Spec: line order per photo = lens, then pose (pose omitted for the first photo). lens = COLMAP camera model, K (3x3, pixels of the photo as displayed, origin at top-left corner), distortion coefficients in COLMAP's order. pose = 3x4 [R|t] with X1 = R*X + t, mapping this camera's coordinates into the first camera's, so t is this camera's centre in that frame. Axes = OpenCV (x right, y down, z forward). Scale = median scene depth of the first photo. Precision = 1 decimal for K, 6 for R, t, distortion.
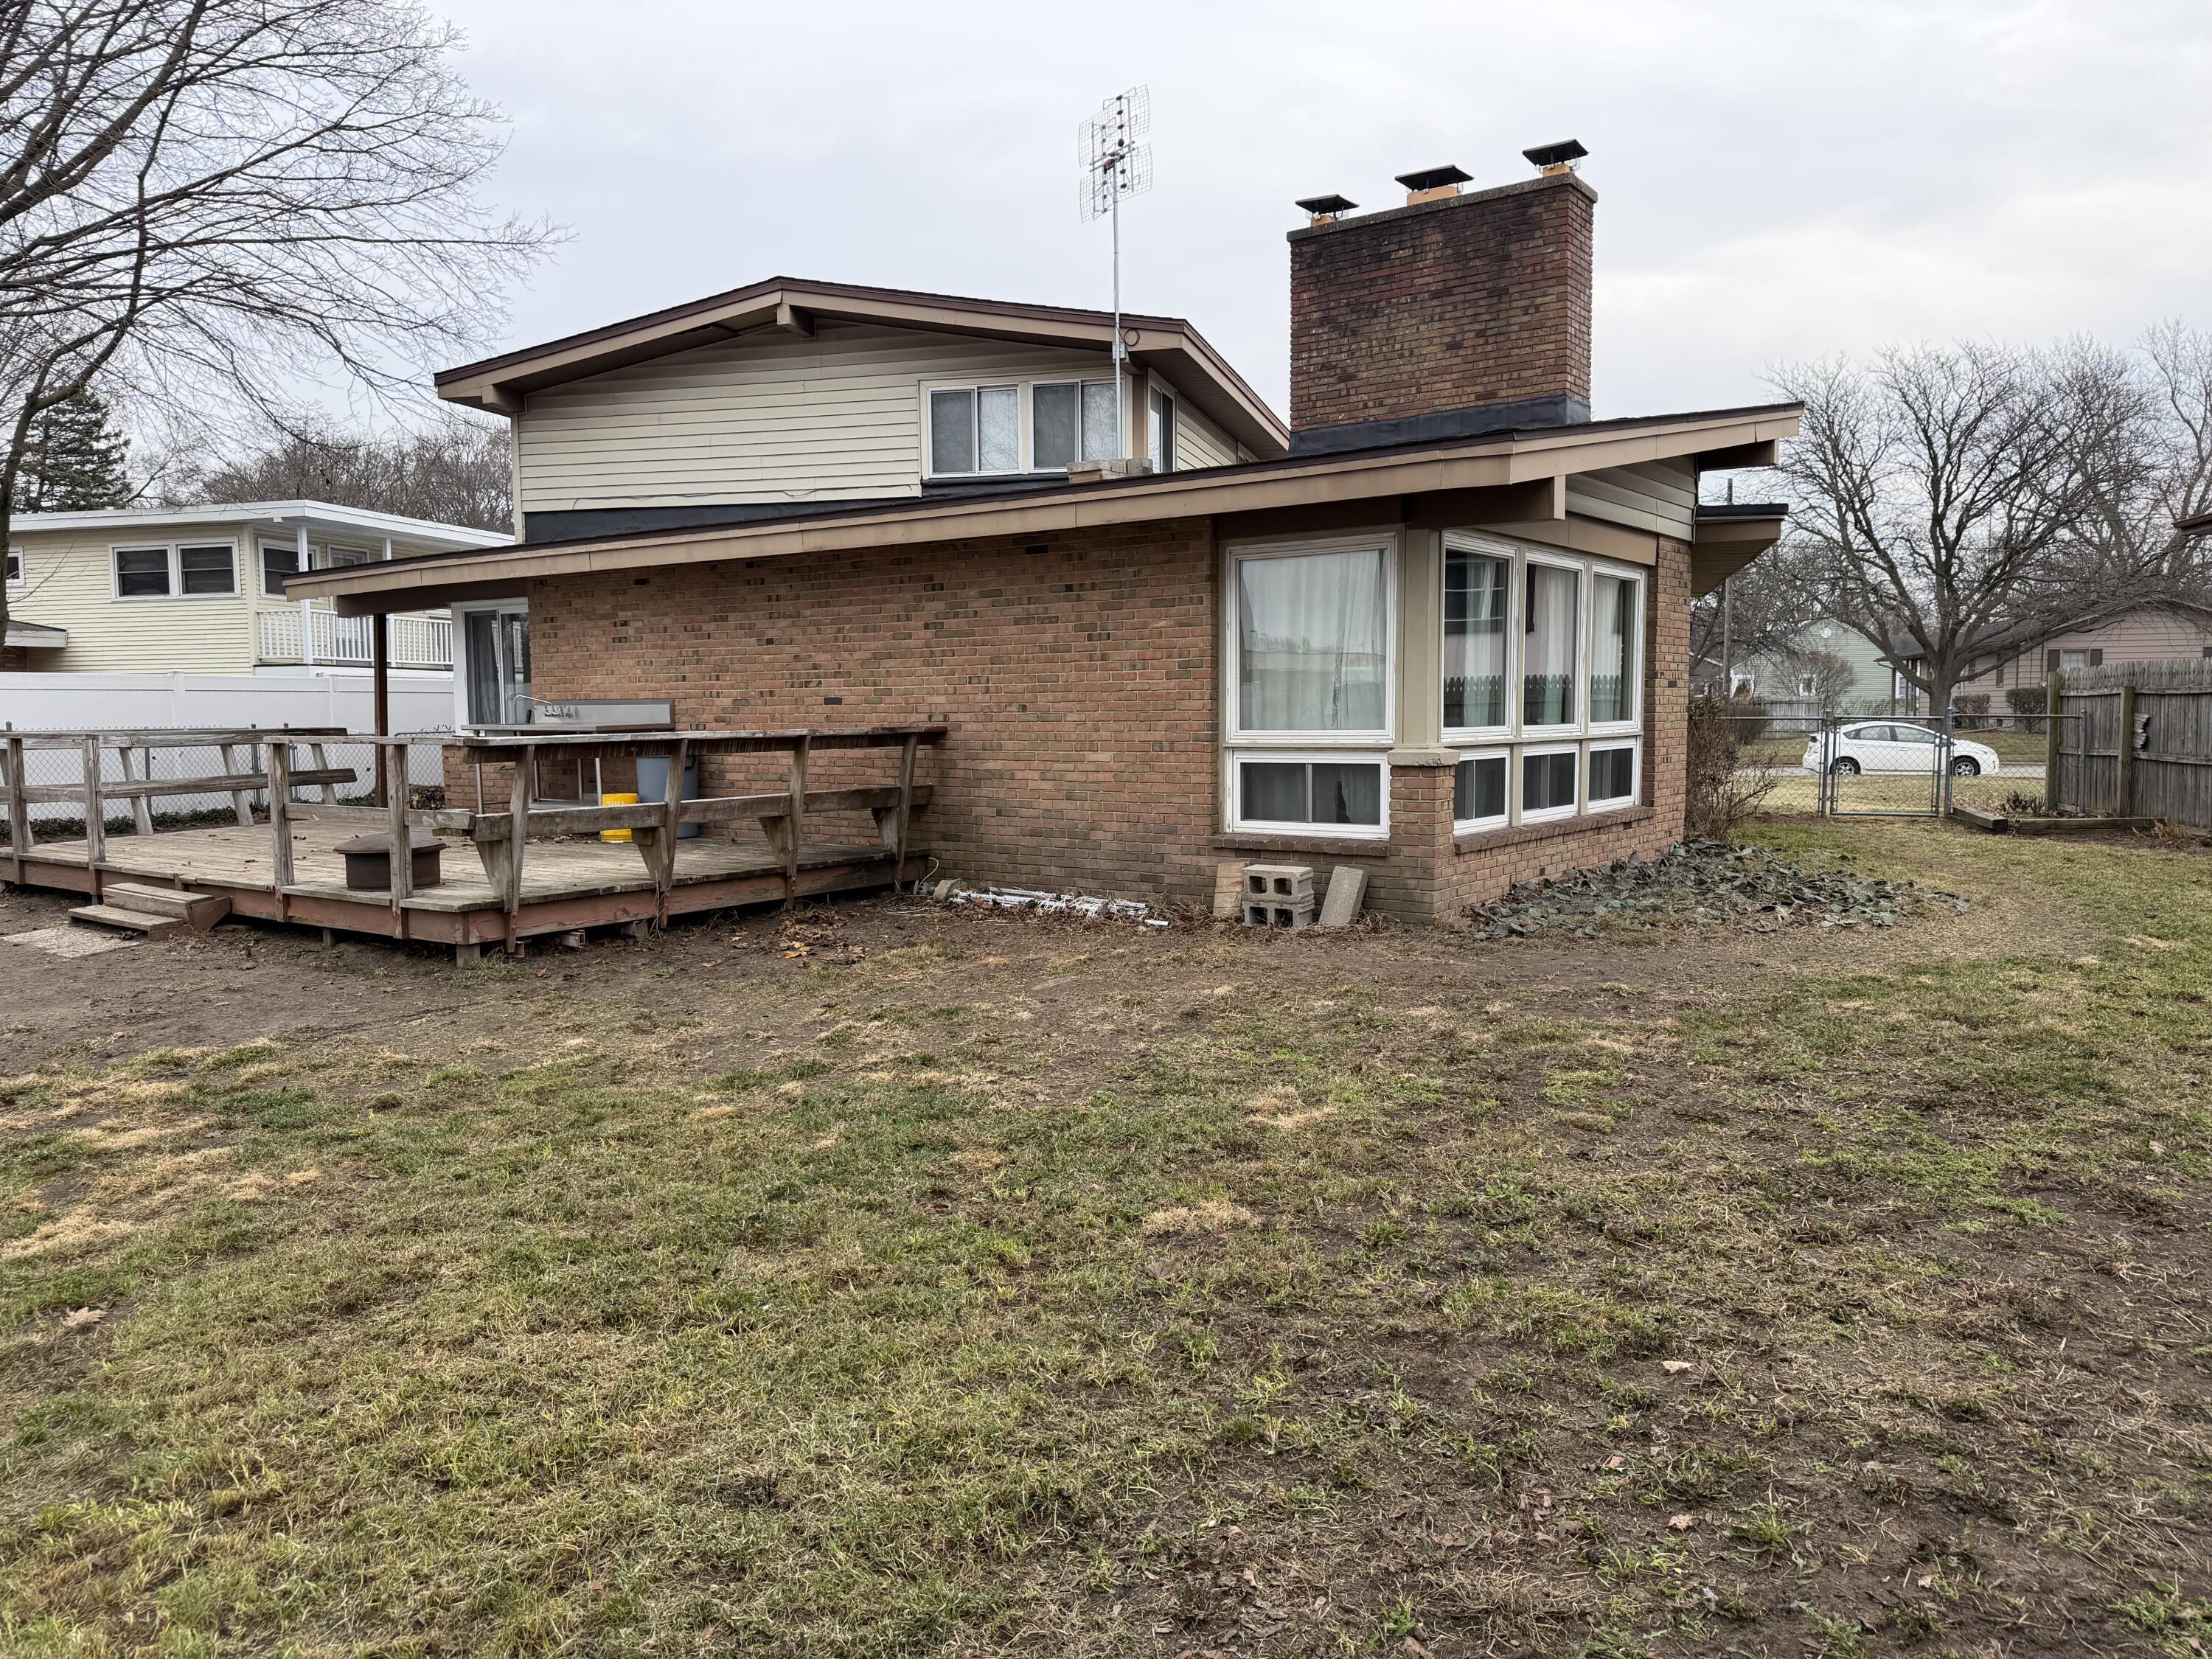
lens RADIAL K [[1564.6, 0, 1104.7], [0, 1564.6, 826.8], [0, 0, 1]] dist [0.069655, 0.001967]
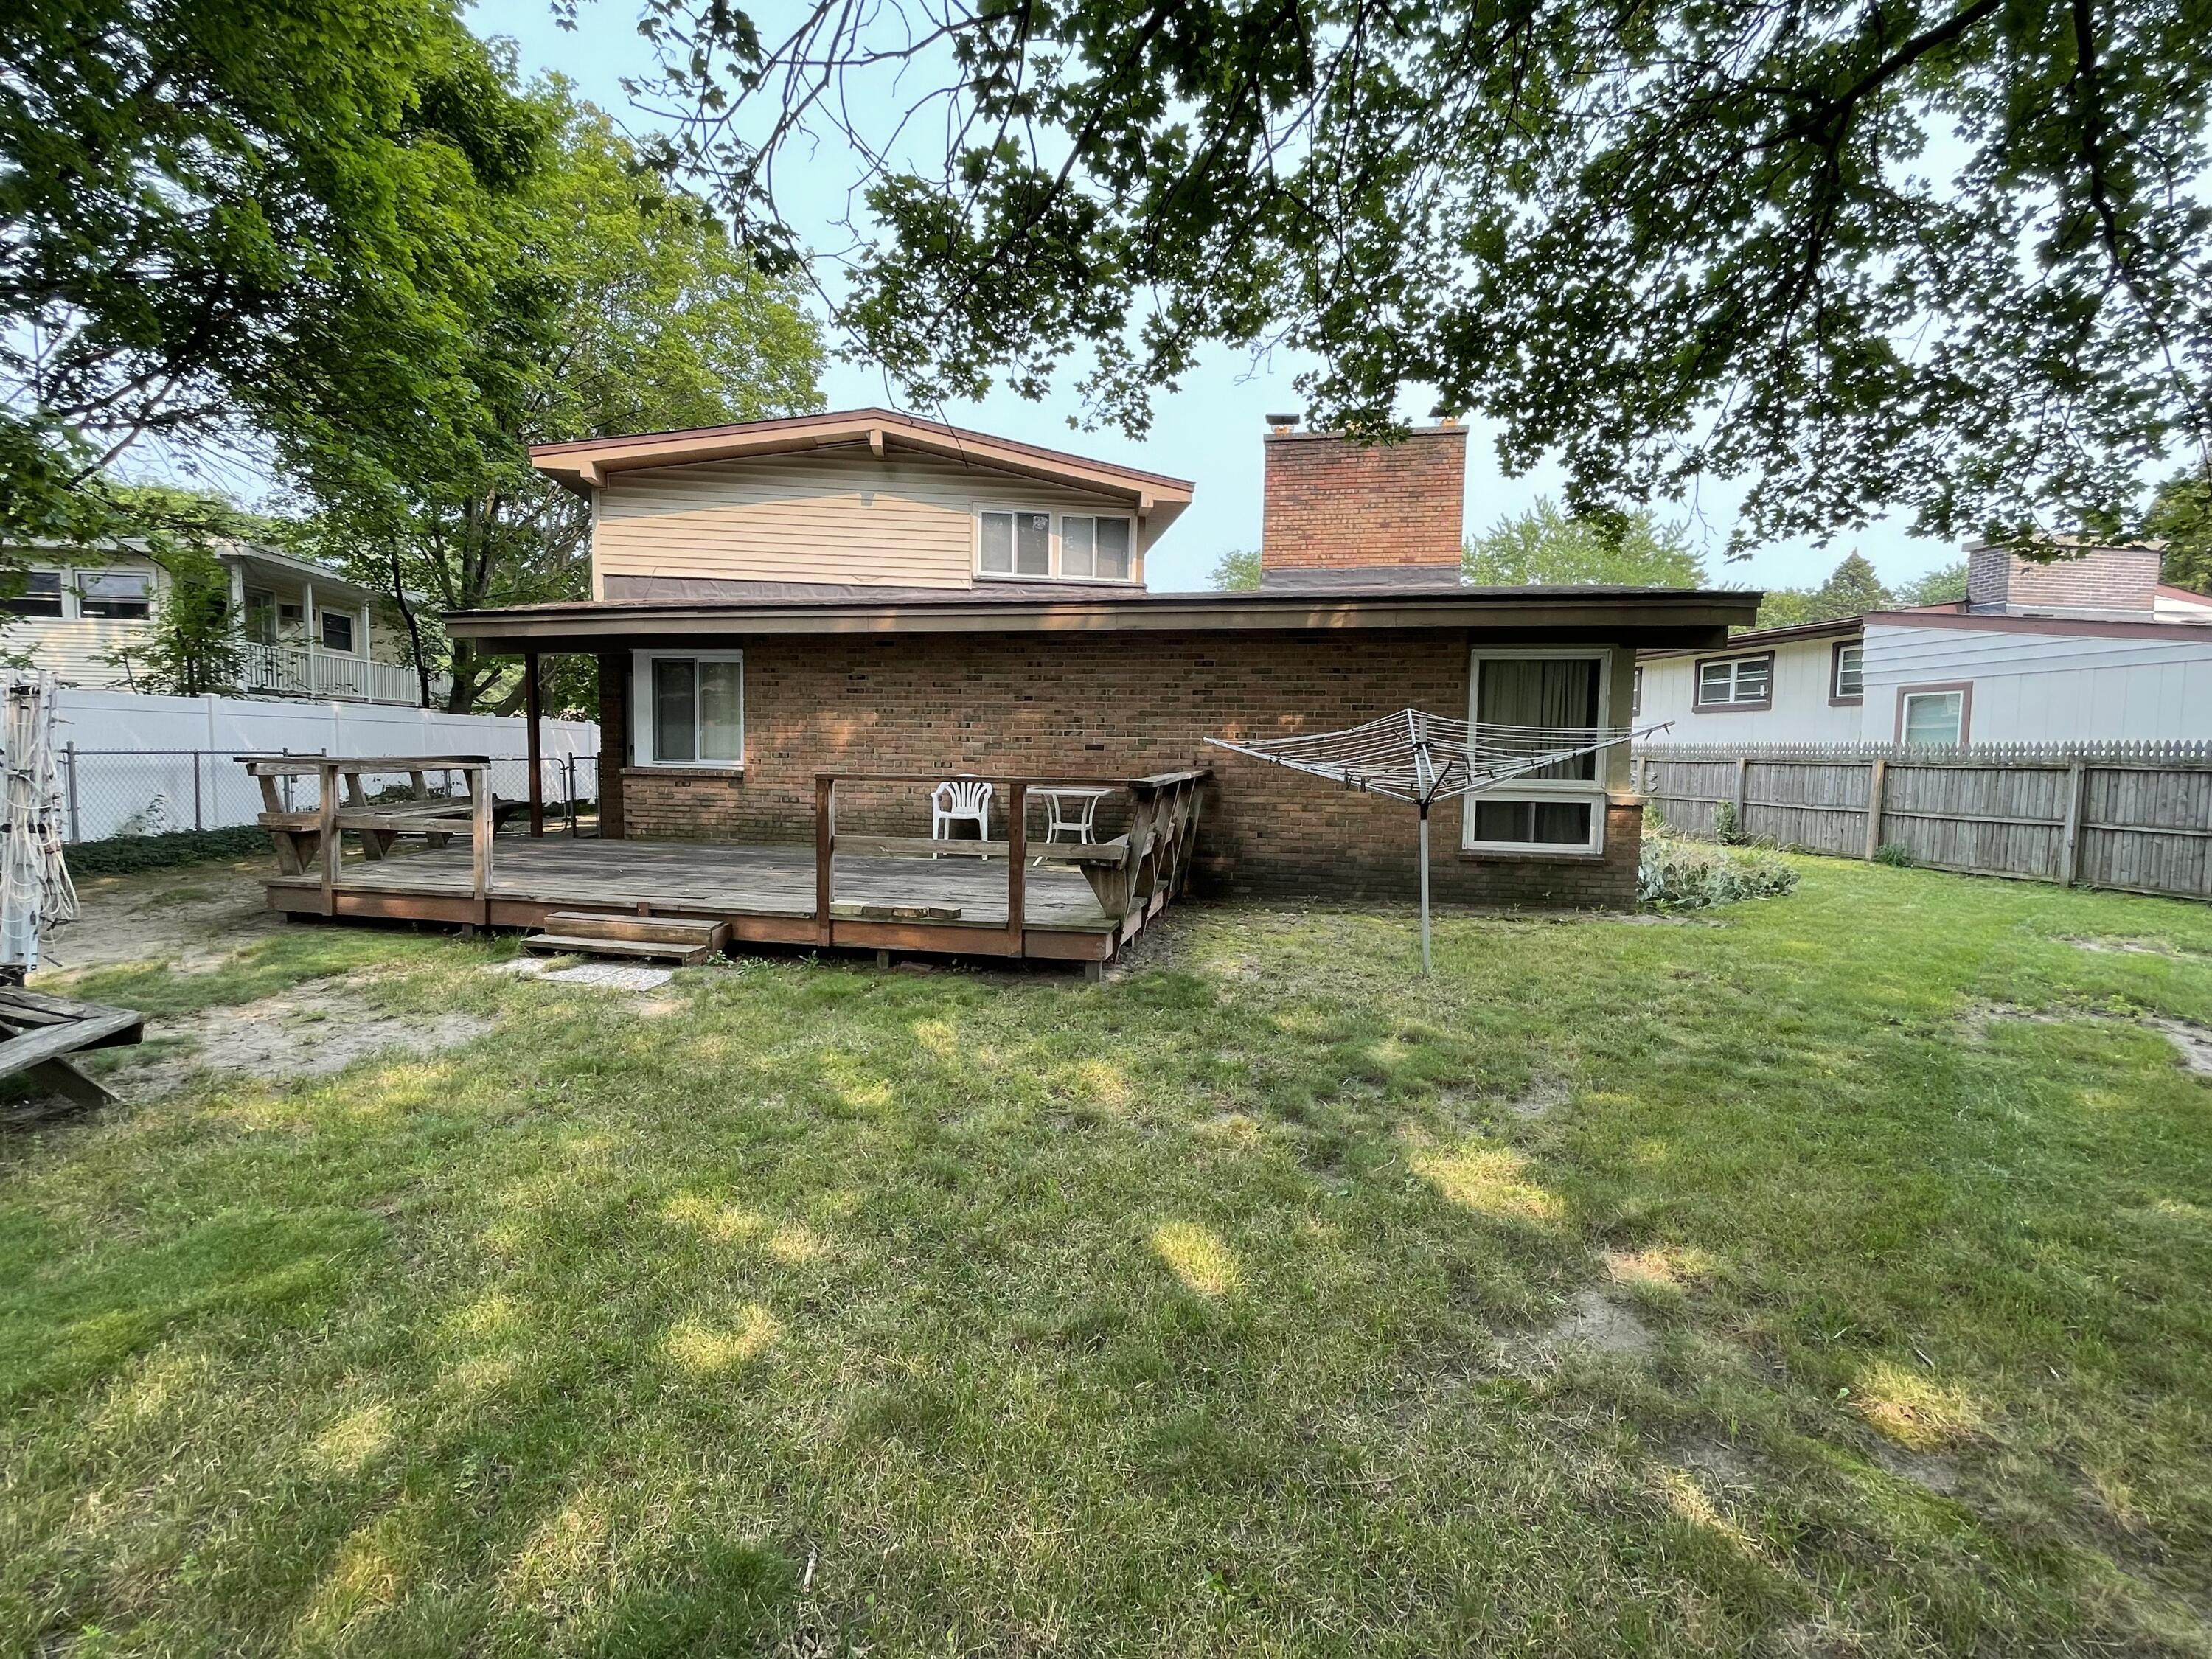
lens RADIAL K [[1016.0, 0, 1108.2], [0, 1016.0, 828.9], [0, 0, 1]] dist [-0.000981, -0.000042]
pose [[0.913517, -0.005992, 0.406756, -0.507971], [0.004408, 0.999979, 0.004831, -0.017703], [-0.406776, -0.002620, 0.913524, 0.243405]]
